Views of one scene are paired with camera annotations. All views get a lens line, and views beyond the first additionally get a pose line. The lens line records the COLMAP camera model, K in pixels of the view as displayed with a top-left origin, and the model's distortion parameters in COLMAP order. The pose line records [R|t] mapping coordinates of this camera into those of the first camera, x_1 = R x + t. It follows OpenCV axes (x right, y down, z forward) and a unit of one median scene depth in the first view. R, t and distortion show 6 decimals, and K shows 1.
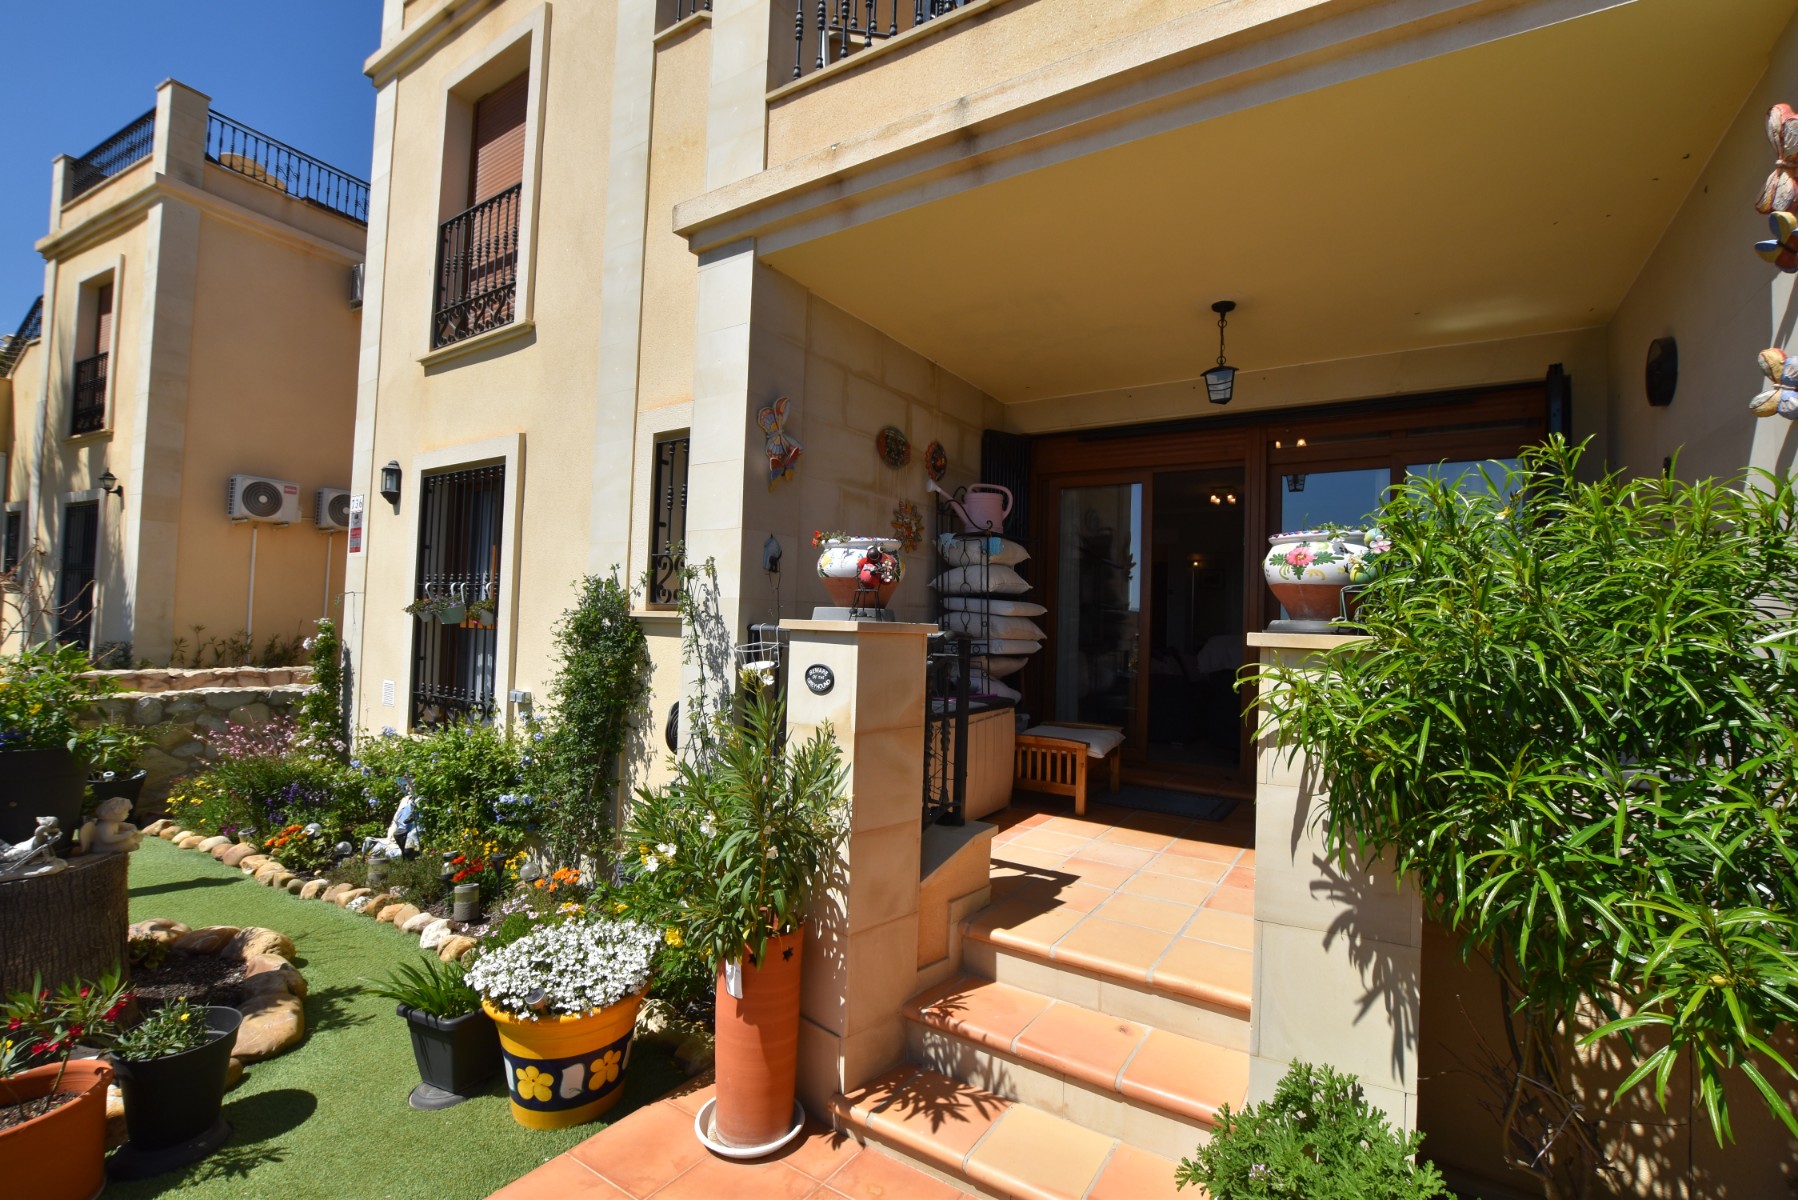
lens RADIAL K [[791.4, 0, 902.4], [0, 791.4, 600.7], [0, 0, 1]] dist [-0.035684, 0.006203]
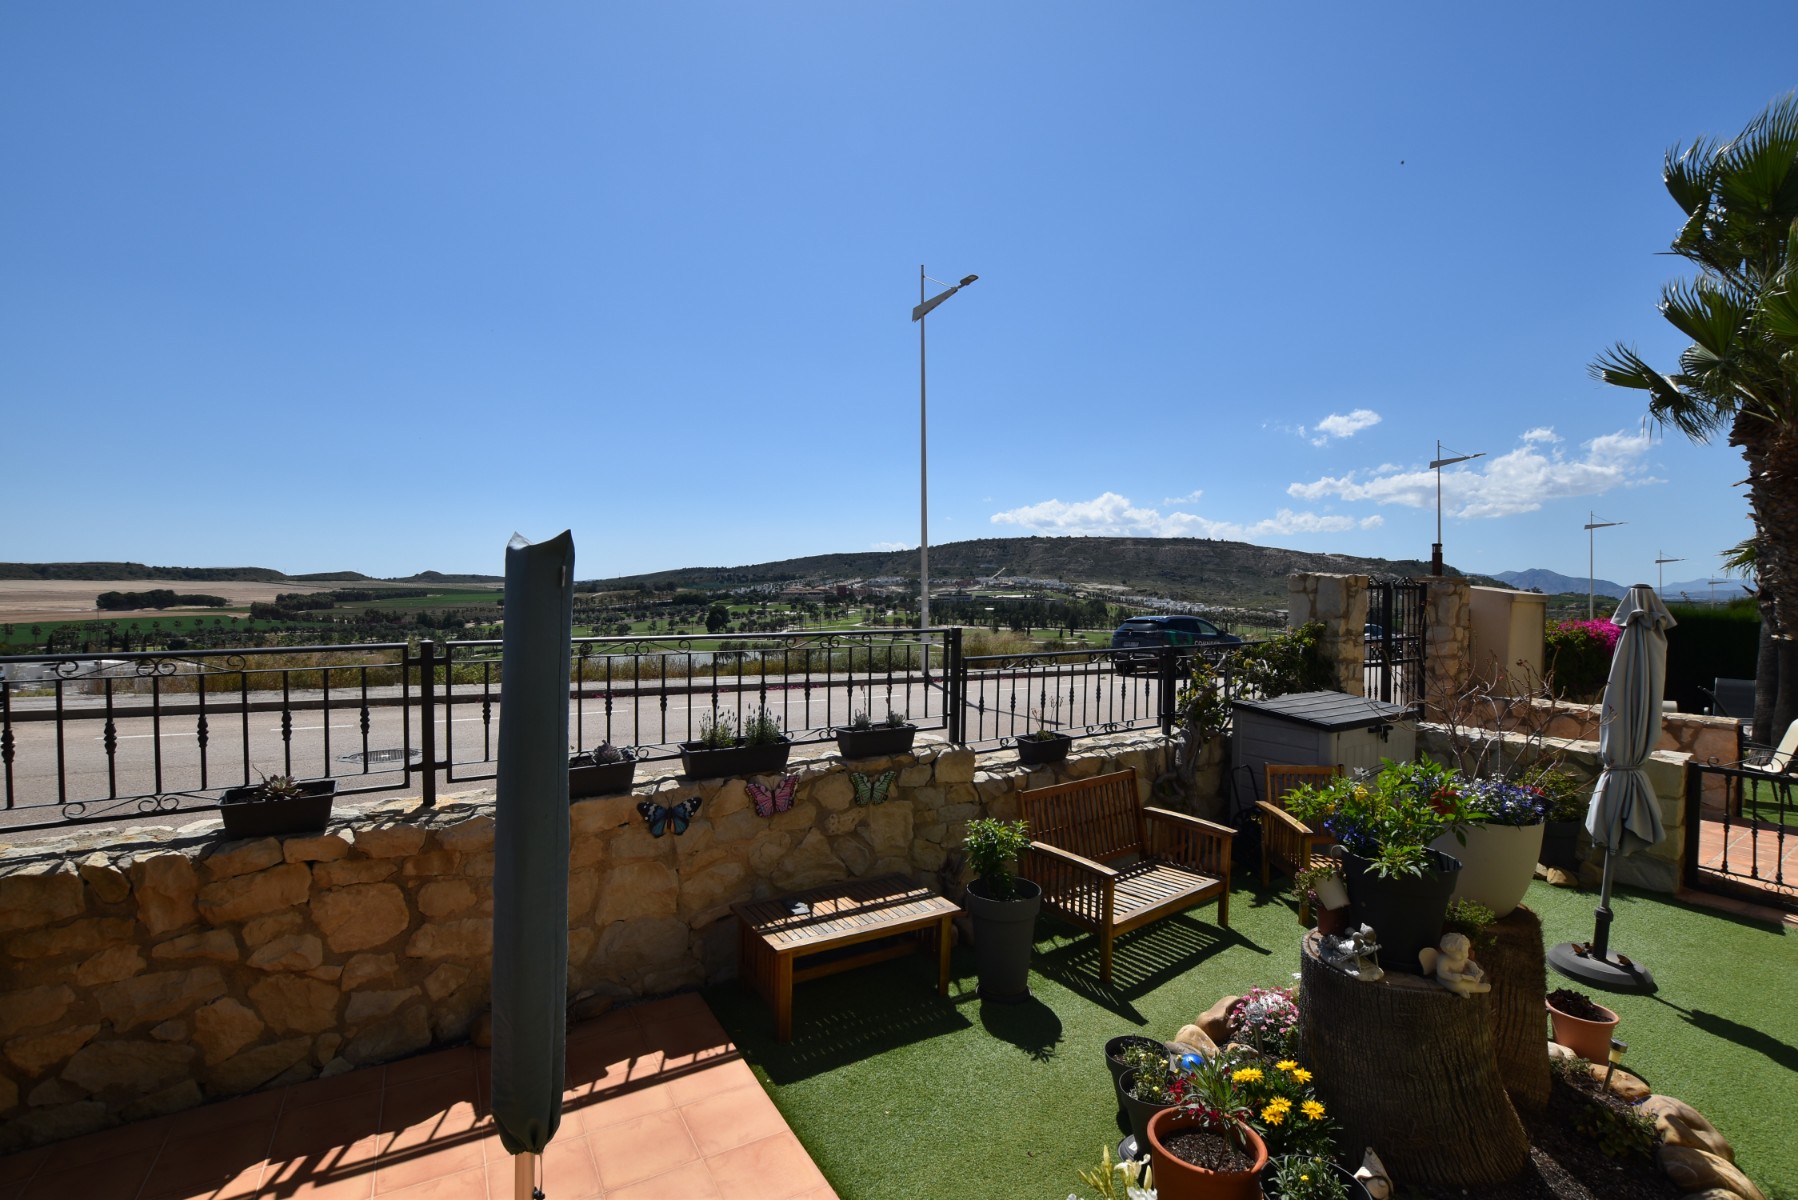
lens RADIAL K [[791.4, 0, 903.2], [0, 791.4, 594.1], [0, 0, 1]] dist [-0.035684, 0.006203]
pose [[-0.430520, -0.028915, -0.902118, 0.089741], [0.012607, 0.999197, -0.038043, -0.080814], [0.902493, -0.027751, -0.429809, 0.470271]]
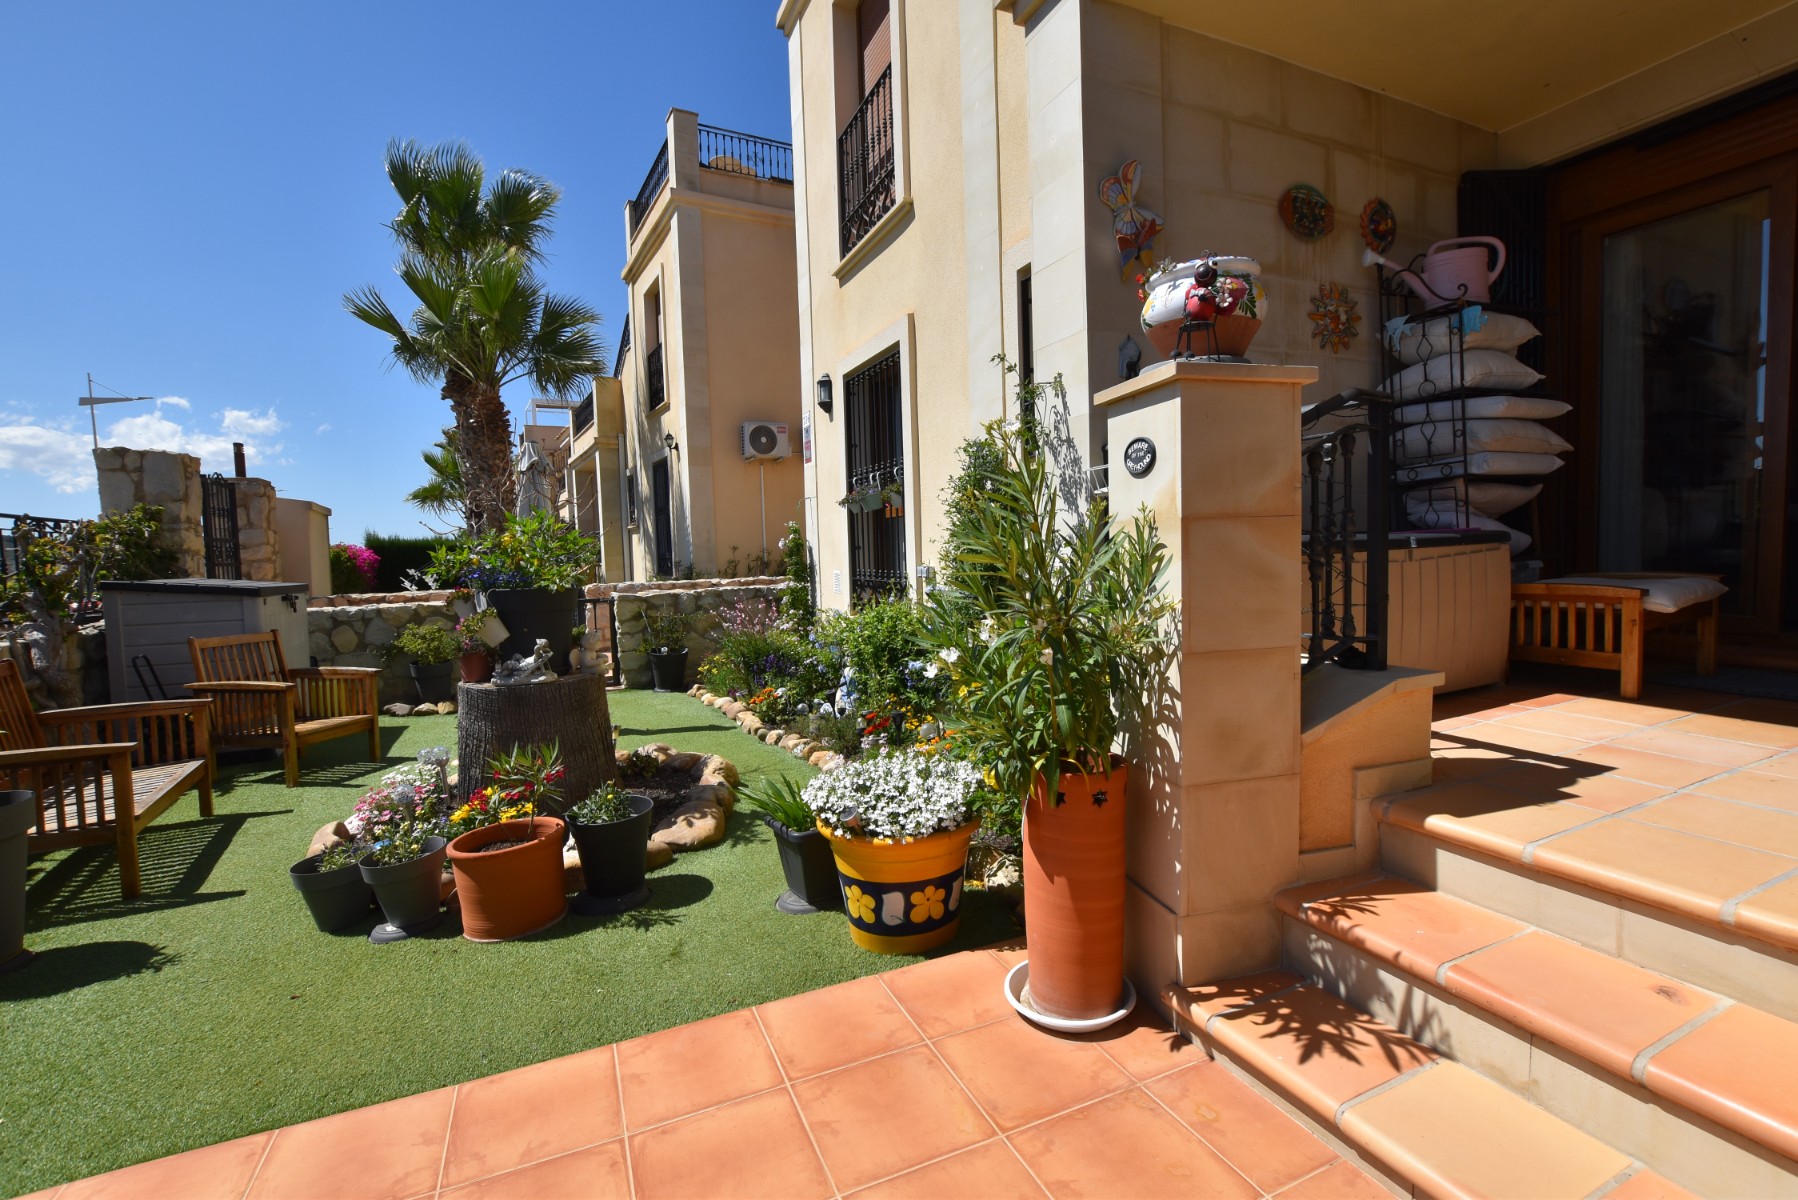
lens RADIAL K [[791.4, 0, 901.9], [0, 791.4, 600.3], [0, 0, 1]] dist [-0.035684, 0.006203]
pose [[0.837246, -0.020269, -0.546450, 0.060879], [0.074478, 0.994227, 0.077233, 0.084620], [0.541731, -0.105362, 0.833923, 0.120496]]
